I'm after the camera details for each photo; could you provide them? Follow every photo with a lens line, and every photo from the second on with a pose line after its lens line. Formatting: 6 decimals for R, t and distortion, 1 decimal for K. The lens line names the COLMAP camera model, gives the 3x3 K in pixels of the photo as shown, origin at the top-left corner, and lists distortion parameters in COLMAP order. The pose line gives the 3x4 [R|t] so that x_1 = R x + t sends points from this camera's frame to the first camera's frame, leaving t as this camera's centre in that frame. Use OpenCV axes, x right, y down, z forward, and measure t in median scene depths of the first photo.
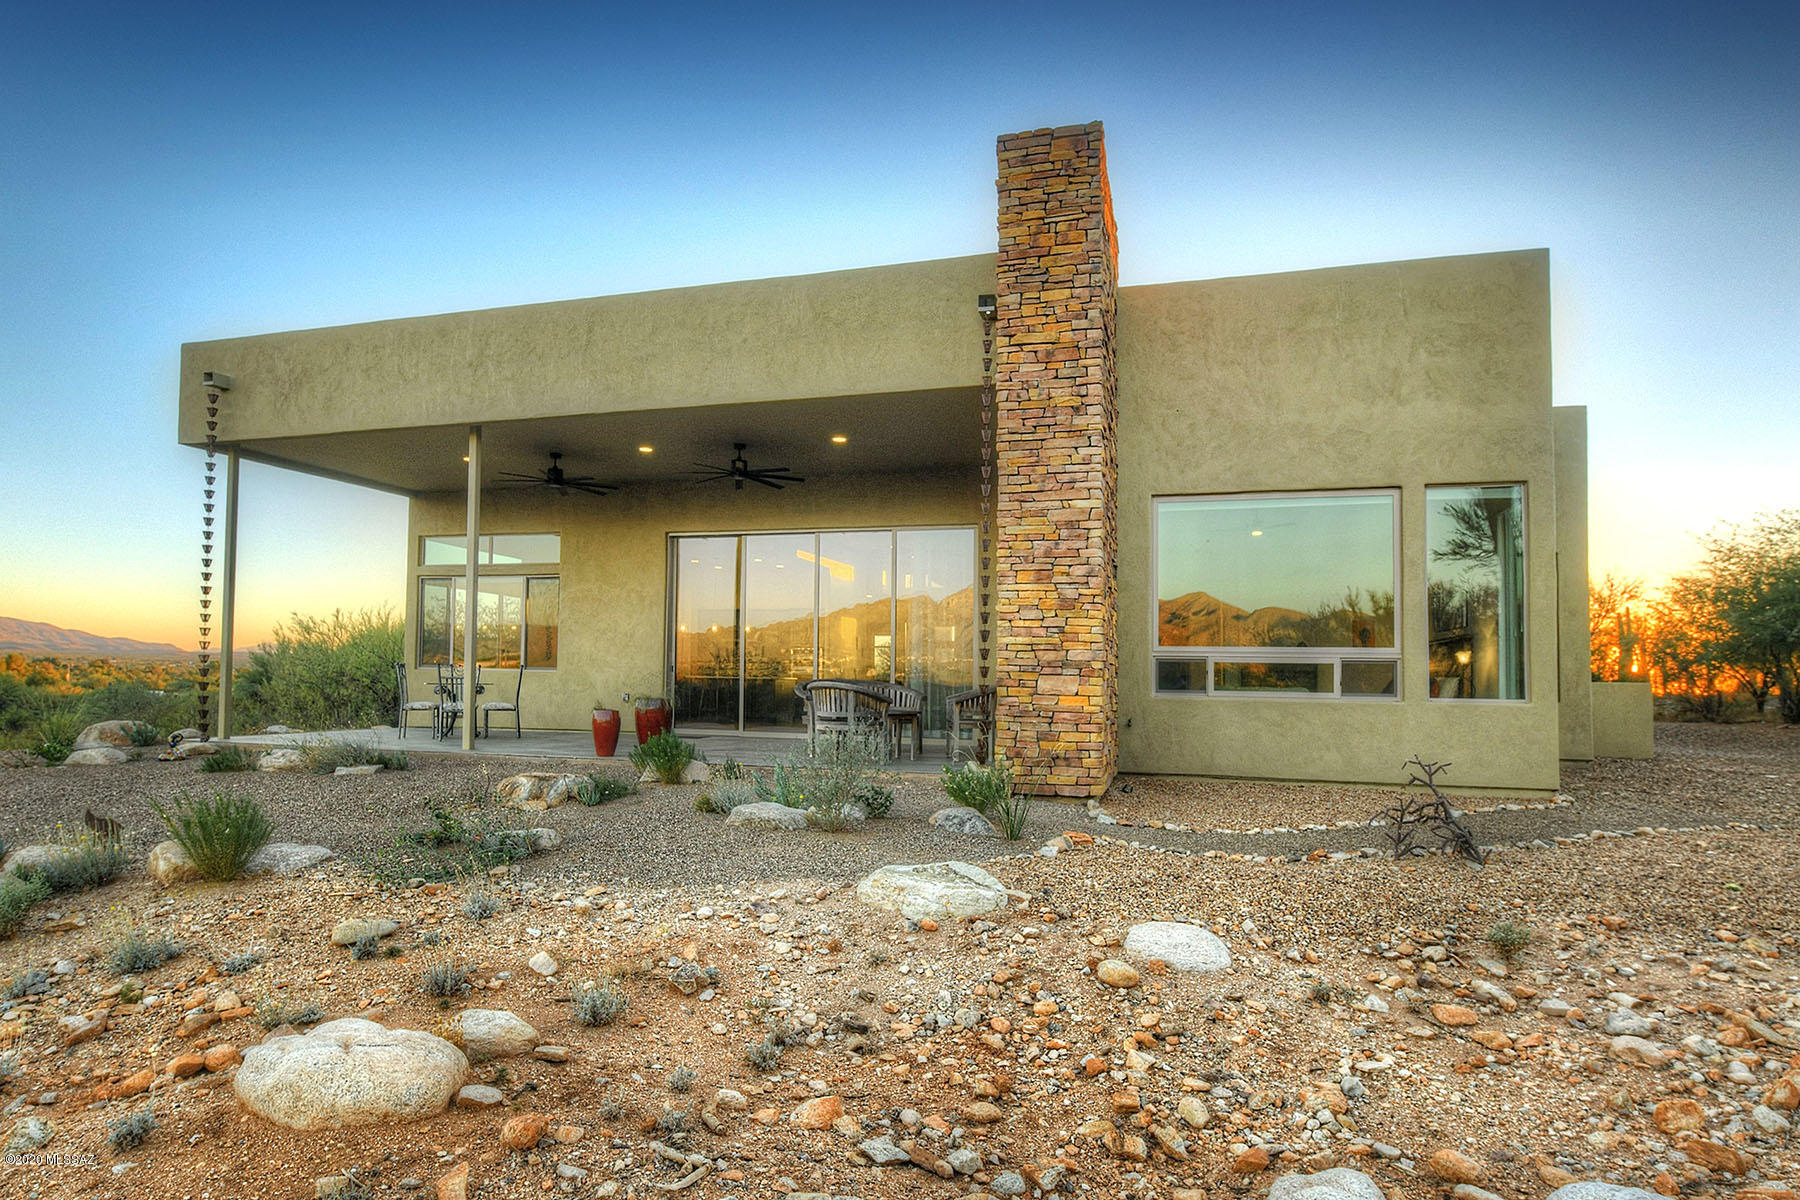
lens RADIAL K [[895.4, 0, 902.1], [0, 895.4, 569.6], [0, 0, 1]] dist [0.002095, -0.000067]
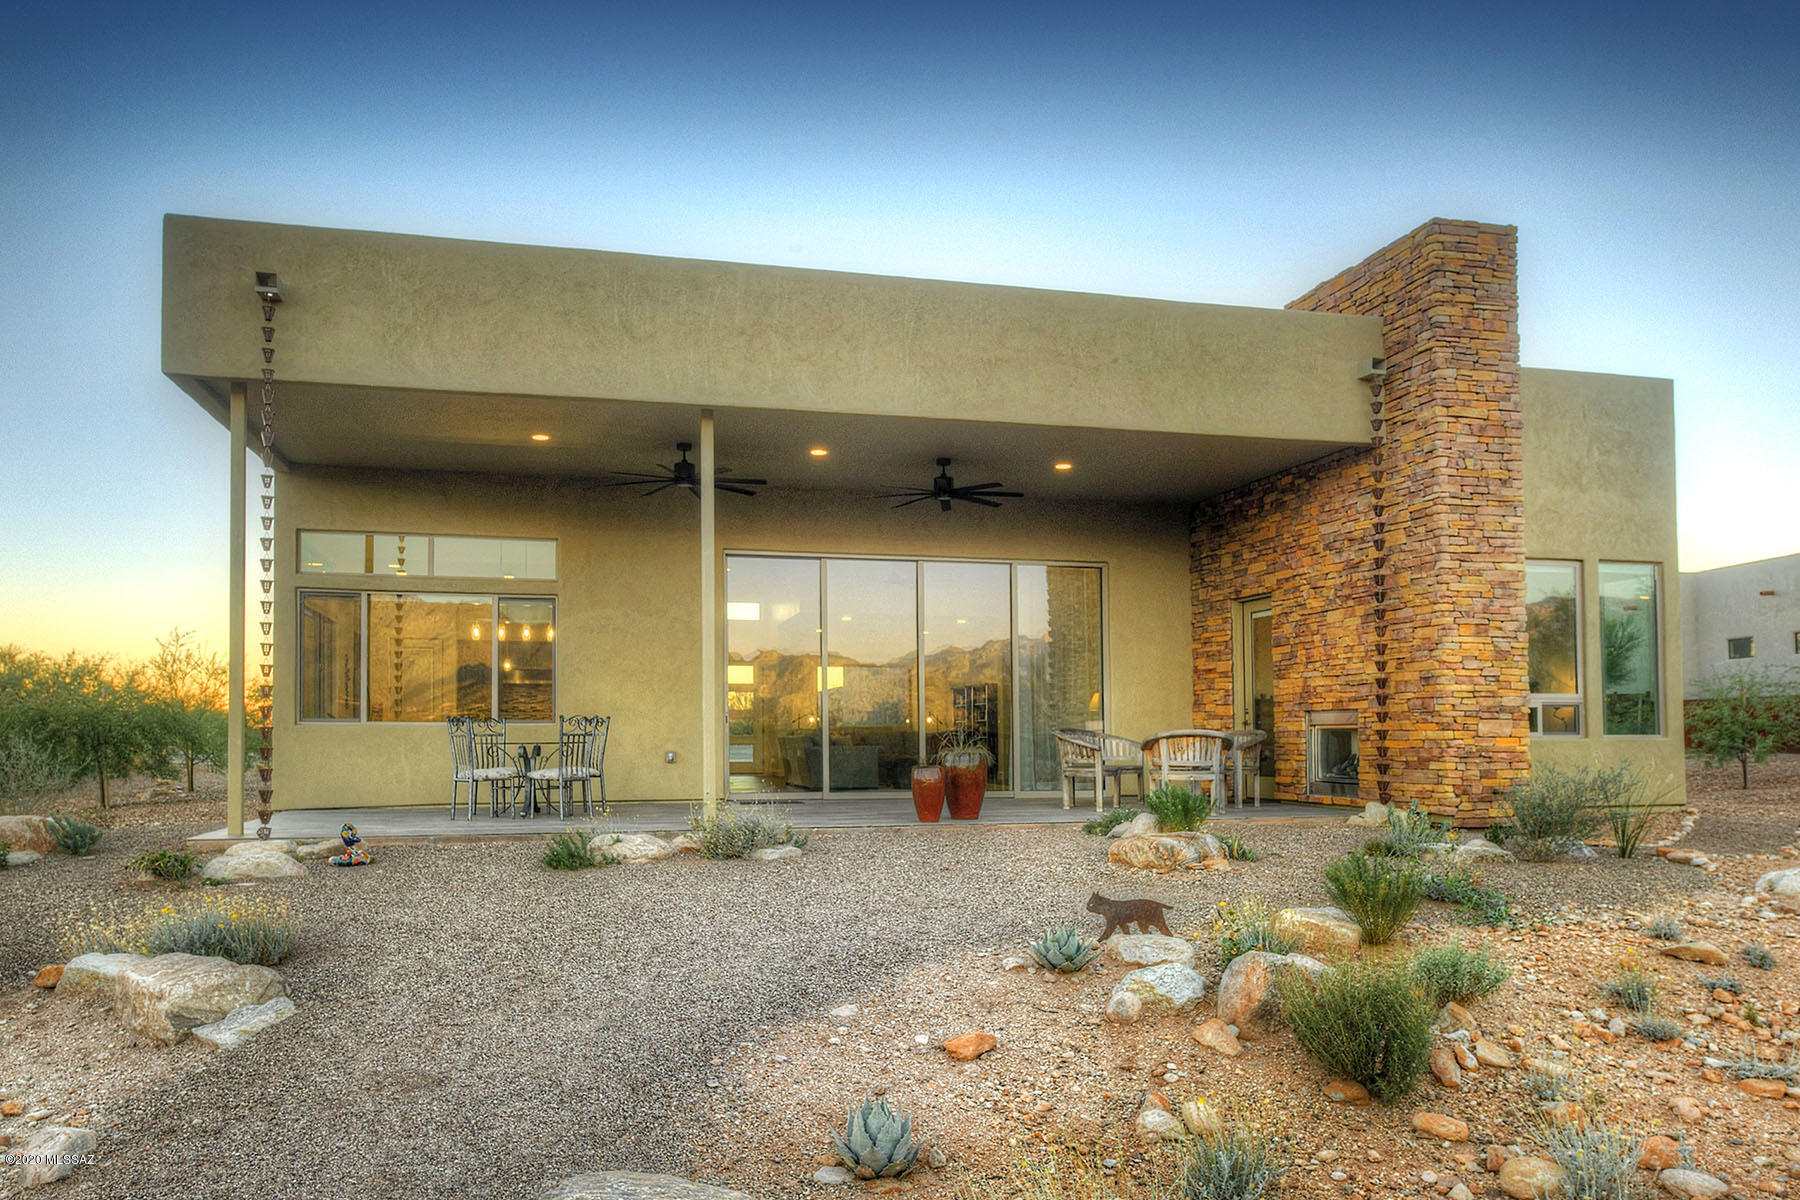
lens RADIAL K [[1087.9, 0, 900.0], [0, 1087.9, 600.0], [0, 0, 1]] dist [0.011600, 0.000119]
pose [[0.890209, 0.036829, 0.454061, -1.059774], [-0.039119, 0.999225, -0.004352, 0.004135], [-0.453869, -0.013888, 0.890960, 0.120661]]
